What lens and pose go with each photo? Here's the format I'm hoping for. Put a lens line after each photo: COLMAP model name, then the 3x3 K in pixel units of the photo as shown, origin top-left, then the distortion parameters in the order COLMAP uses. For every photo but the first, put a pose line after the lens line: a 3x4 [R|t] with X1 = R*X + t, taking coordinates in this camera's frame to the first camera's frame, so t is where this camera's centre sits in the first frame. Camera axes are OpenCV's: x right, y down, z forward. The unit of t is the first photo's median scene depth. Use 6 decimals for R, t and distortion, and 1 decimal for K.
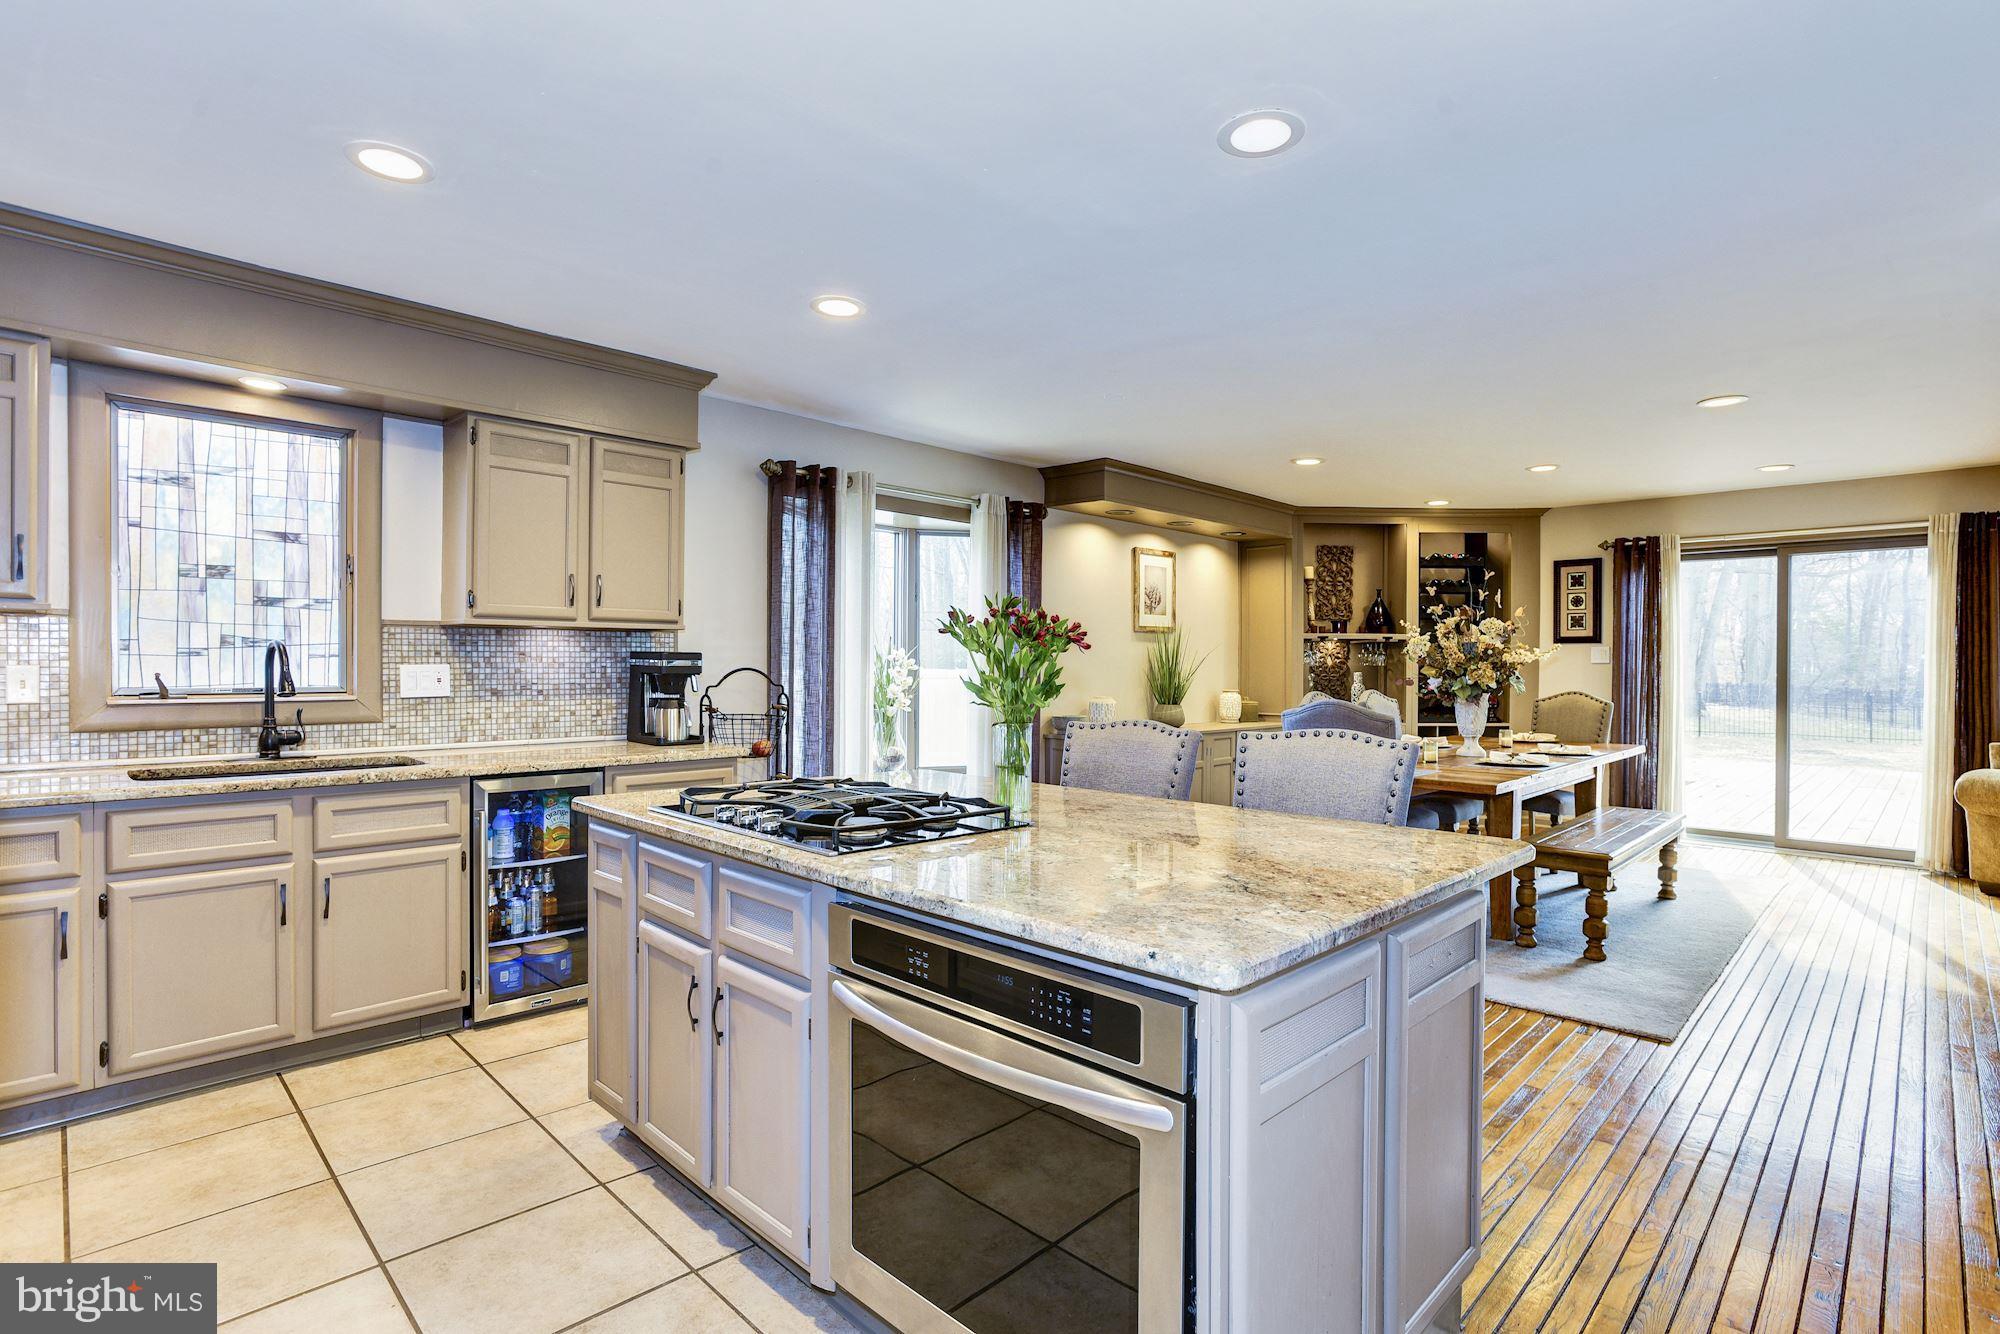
lens RADIAL K [[979.1, 0, 1009.8], [0, 979.1, 672.8], [0, 0, 1]] dist [-0.051542, 0.026027]
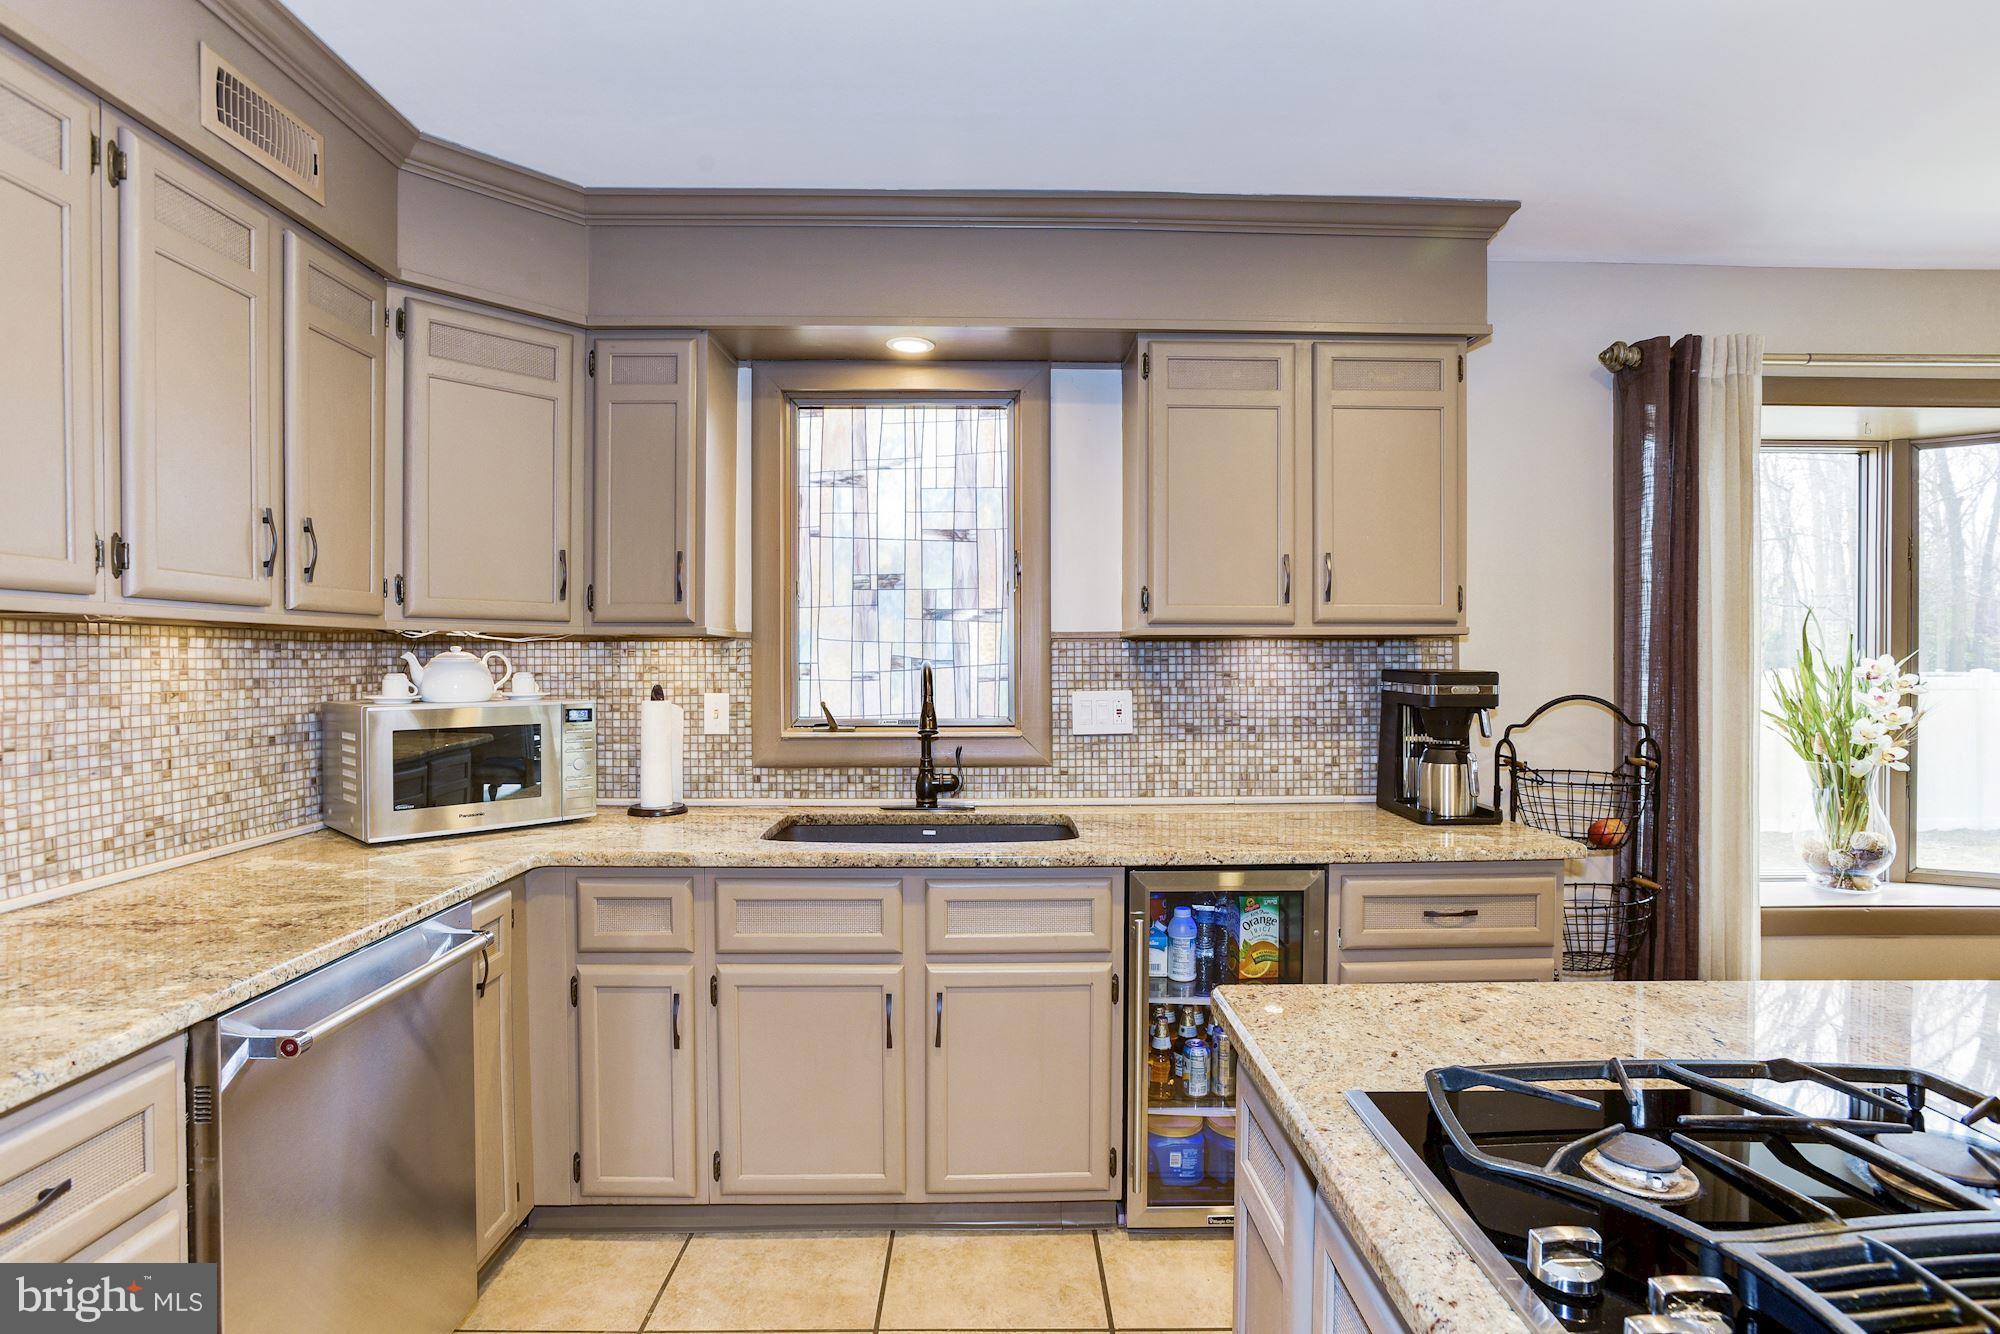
lens RADIAL K [[1014.5, 0, 995.6], [0, 1014.5, 671.2], [0, 0, 1]] dist [-0.029424, 0.000891]
pose [[0.711067, -0.000565, -0.703124, -0.092273], [-0.000875, 0.999998, -0.001688, -0.018373], [0.703124, 0.001816, 0.711065, 0.315173]]
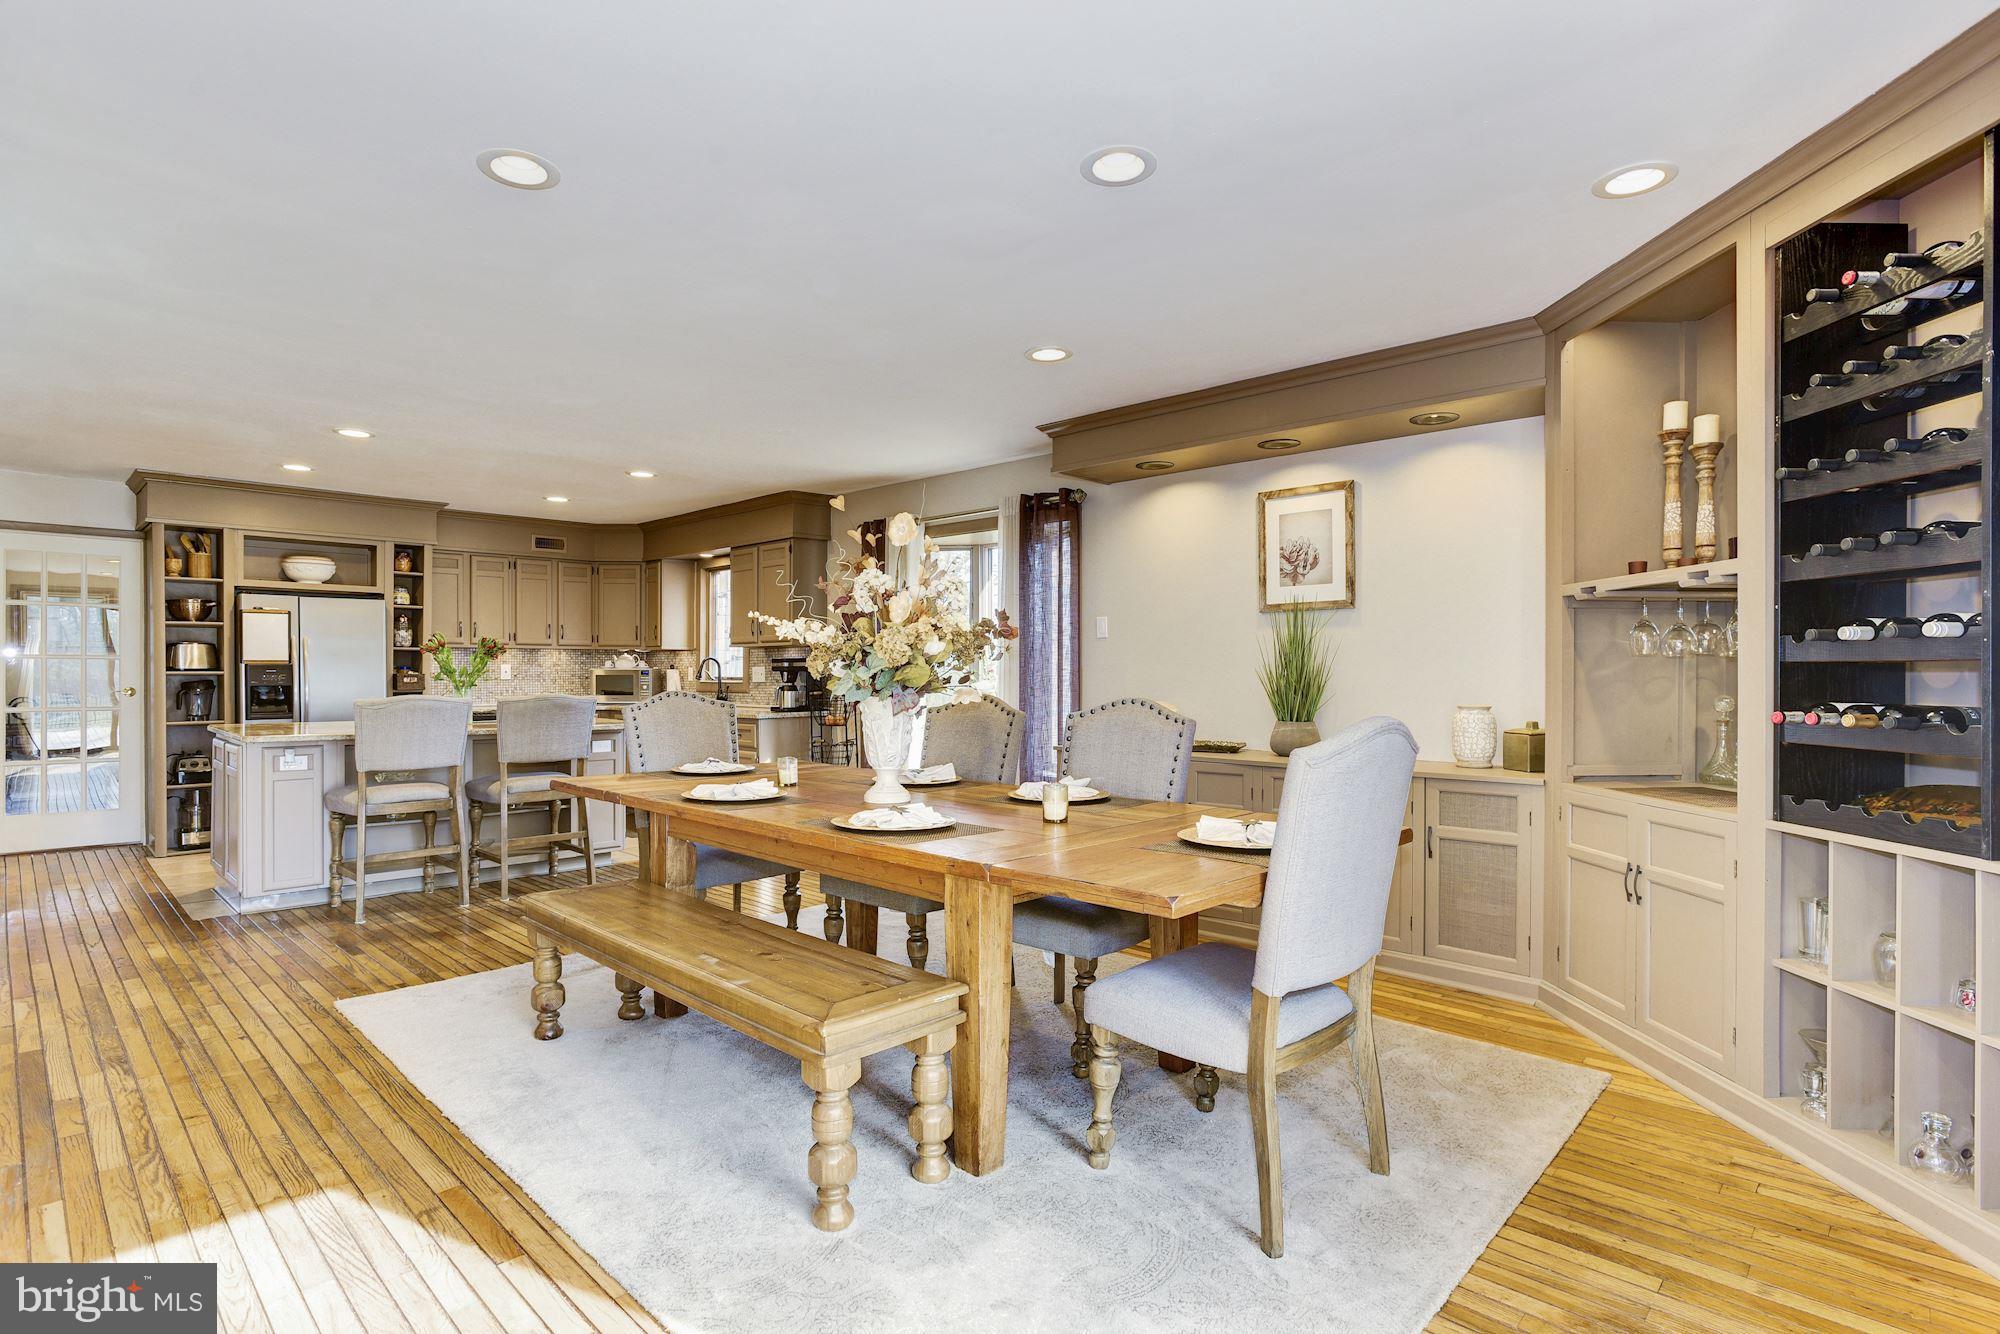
lens RADIAL K [[987.4, 0, 998.1], [0, 987.4, 670.3], [0, 0, 1]] dist [-0.019759, 0.001089]
pose [[-0.000781, -0.007369, -0.999973, 1.285876], [-0.010128, 0.999922, -0.007361, 0.008343], [0.999948, 0.010122, -0.000855, 1.255491]]
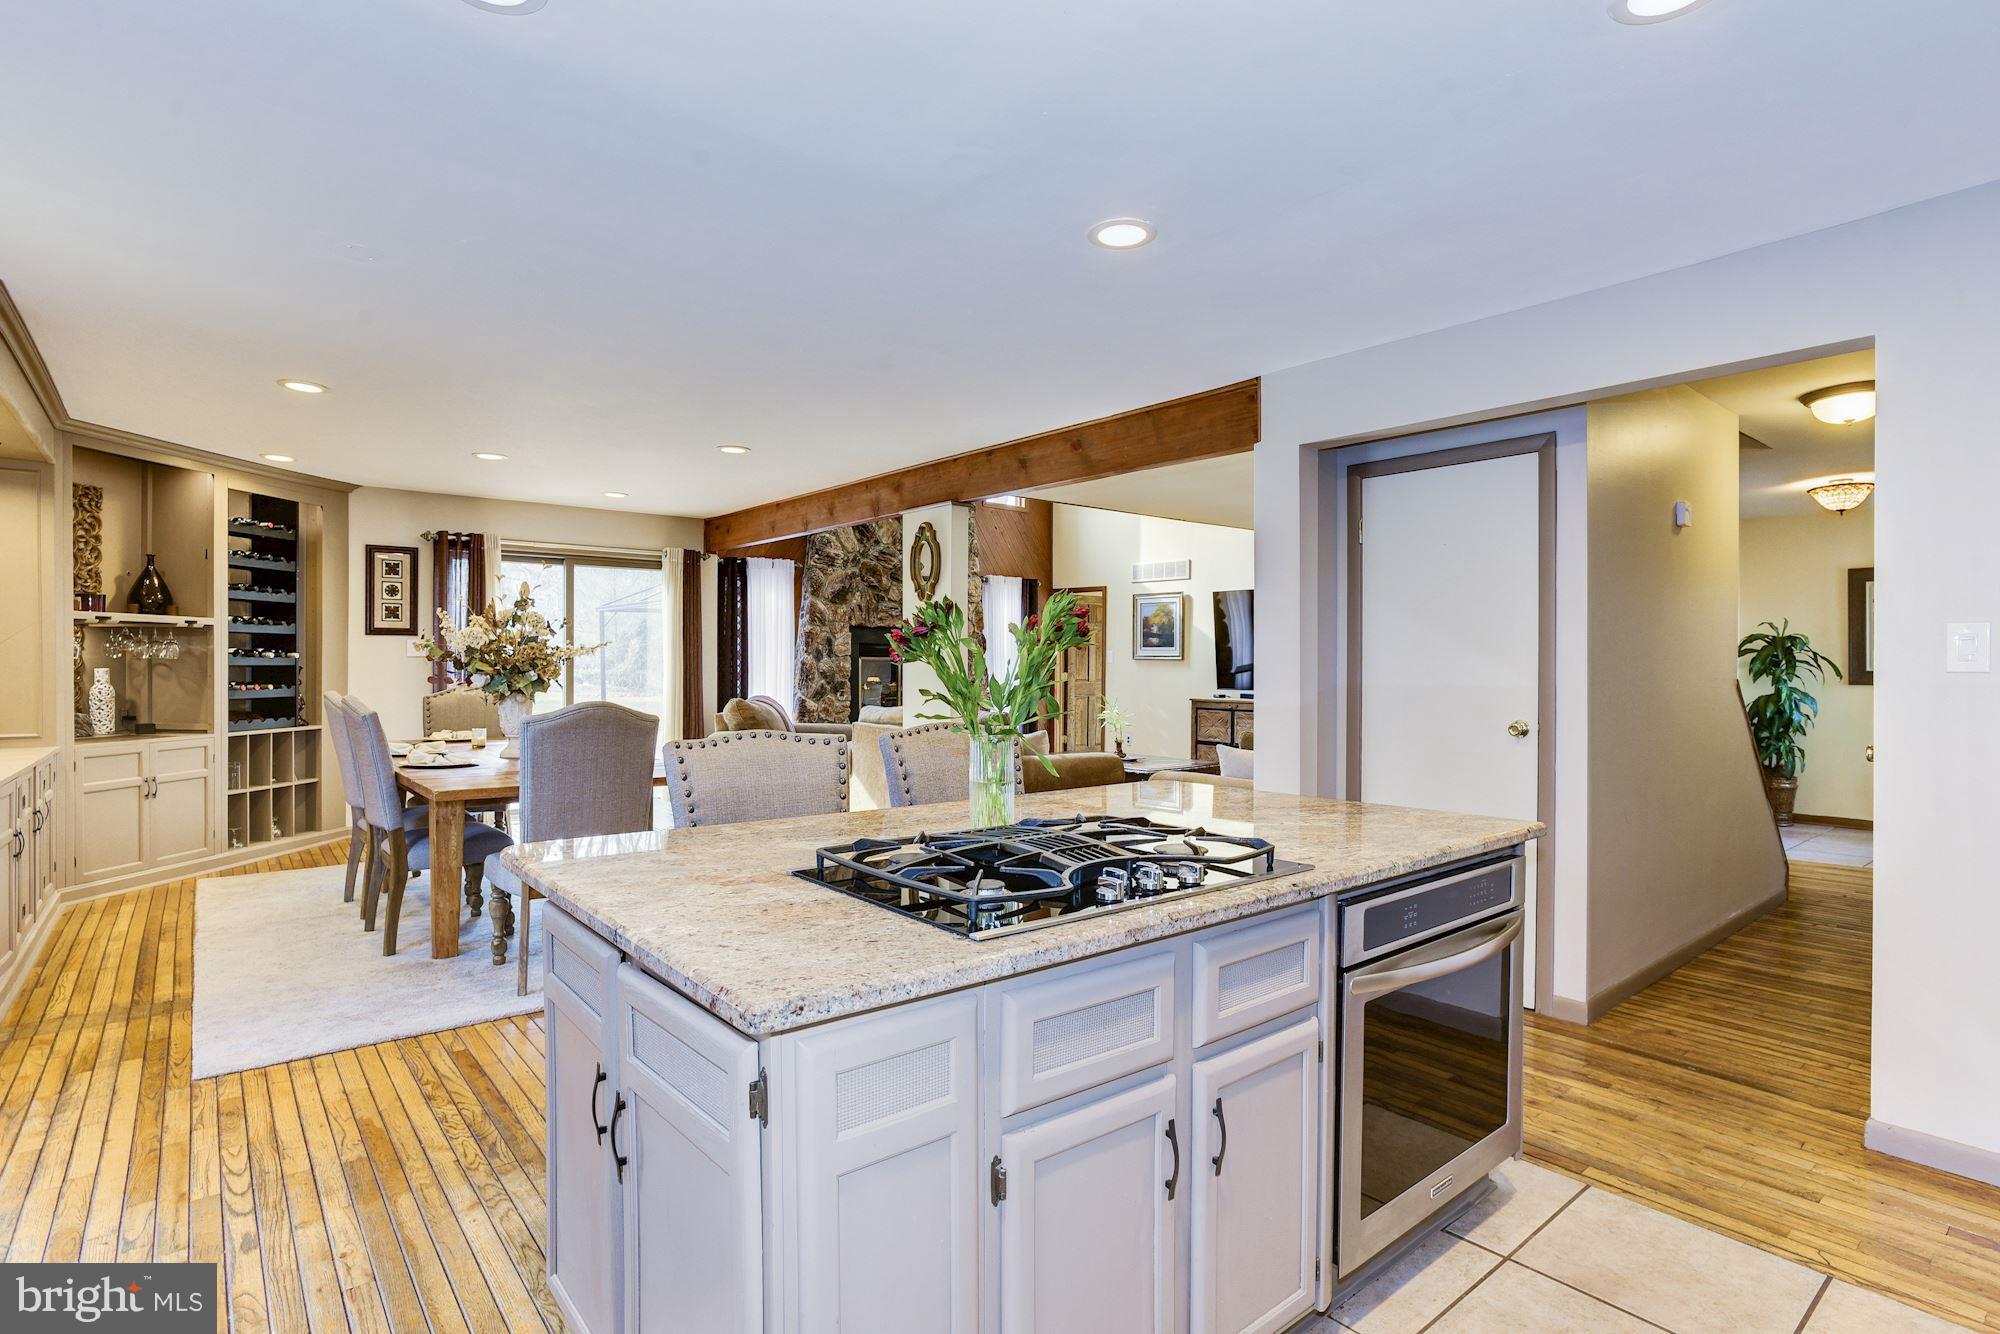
lens RADIAL K [[1007.3, 0, 972.4], [0, 1007.3, 663.8], [0, 0, 1]] dist [-0.016432, 0.018104]
pose [[0.134429, -0.006916, 0.990899, -0.508999], [0.004009, 0.999971, 0.006435, -0.010561], [-0.990915, 0.003107, 0.134453, 0.499181]]
